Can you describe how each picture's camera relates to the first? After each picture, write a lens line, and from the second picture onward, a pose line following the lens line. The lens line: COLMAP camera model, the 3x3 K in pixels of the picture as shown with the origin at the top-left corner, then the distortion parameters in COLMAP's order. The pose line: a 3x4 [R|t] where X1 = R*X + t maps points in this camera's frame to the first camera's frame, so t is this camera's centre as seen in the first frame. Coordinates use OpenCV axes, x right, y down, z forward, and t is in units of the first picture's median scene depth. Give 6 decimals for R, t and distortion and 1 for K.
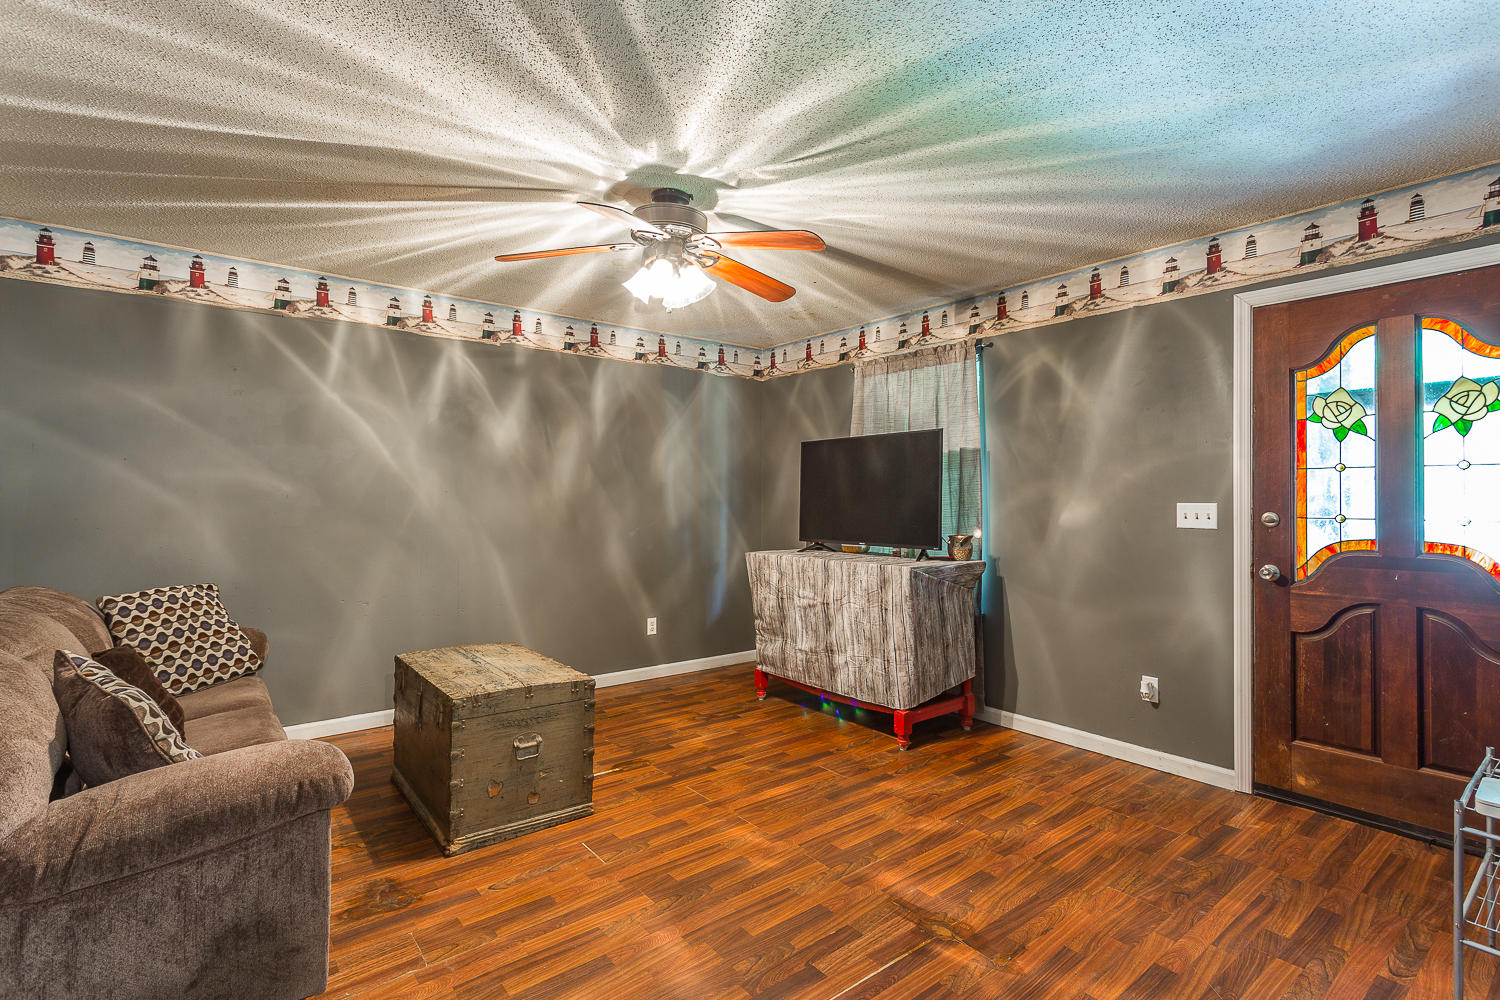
lens RADIAL K [[713.2, 0, 749.3], [0, 713.2, 495.4], [0, 0, 1]] dist [-0.003131, 0.005255]
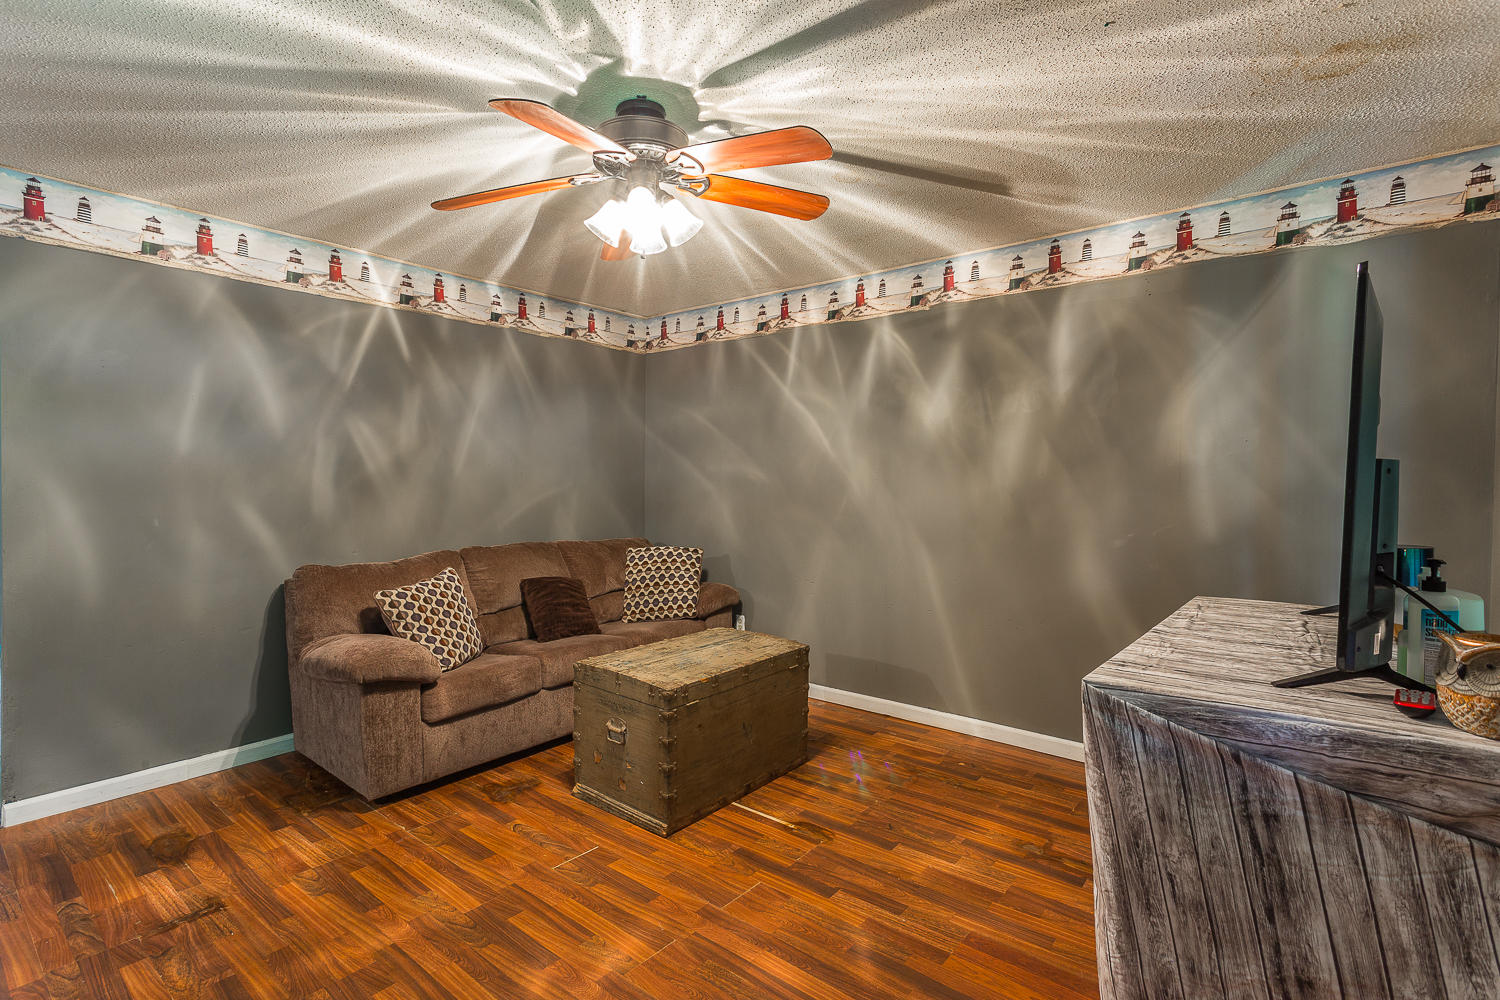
lens RADIAL K [[713.2, 0, 749.3], [0, 713.2, 495.4], [0, 0, 1]] dist [-0.003131, 0.005255]
pose [[0.210735, 0.018658, -0.977365, 0.507539], [0.001277, 0.999812, 0.019361, -0.003132], [0.977542, -0.005328, 0.210672, 0.685504]]
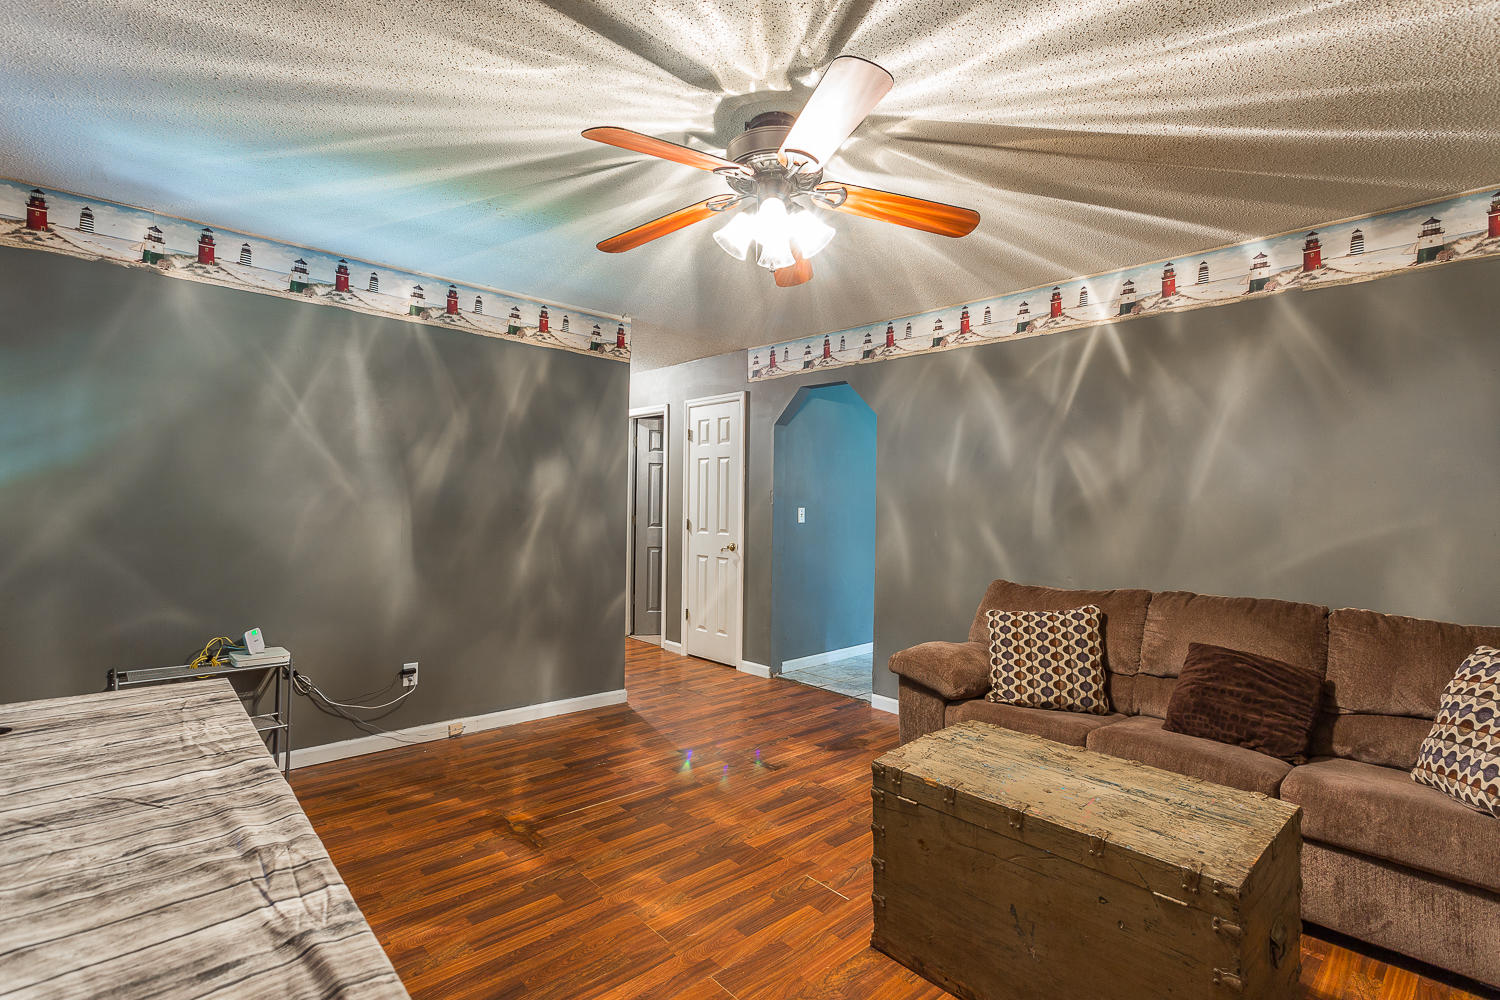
lens RADIAL K [[713.2, 0, 749.3], [0, 713.2, 495.4], [0, 0, 1]] dist [-0.003131, 0.005255]
pose [[-0.997774, -0.021145, -0.063249, -0.030713], [-0.020343, 0.999705, -0.013299, 0.001444], [0.063511, -0.011983, -0.997909, 1.288627]]
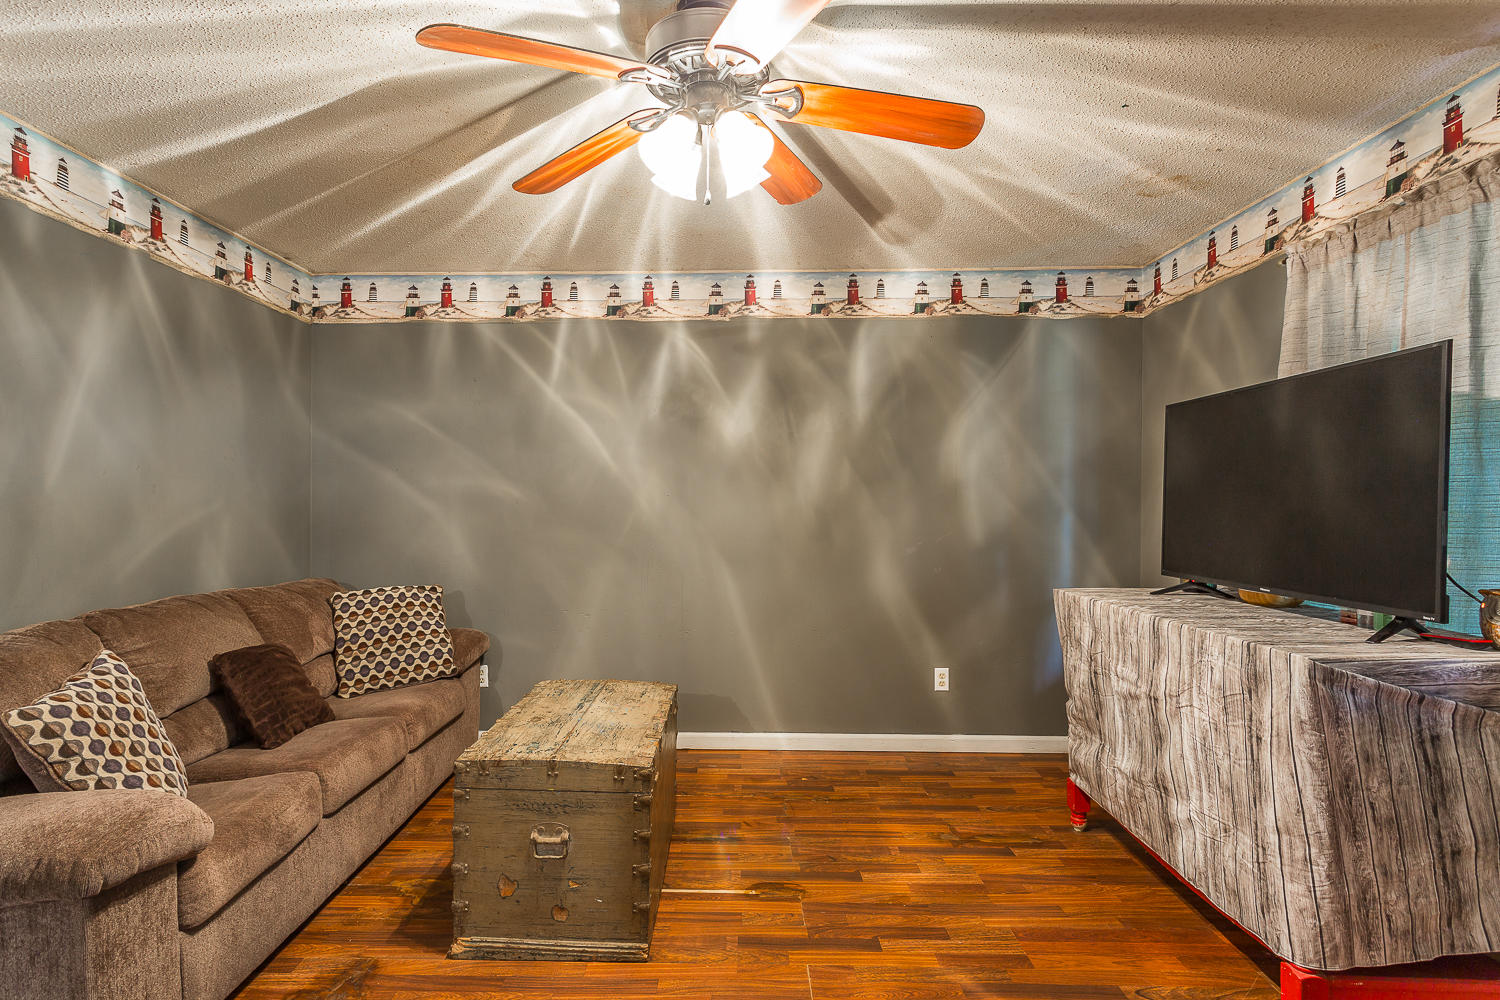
lens RADIAL K [[728.3, 0, 719.7], [0, 728.3, 503.0], [0, 0, 1]] dist [-0.002815, 0.004207]
pose [[0.764988, -0.001620, -0.644042, 0.217063], [0.006246, 0.999968, 0.004905, -0.000252], [0.644014, -0.007775, 0.764974, 0.381108]]
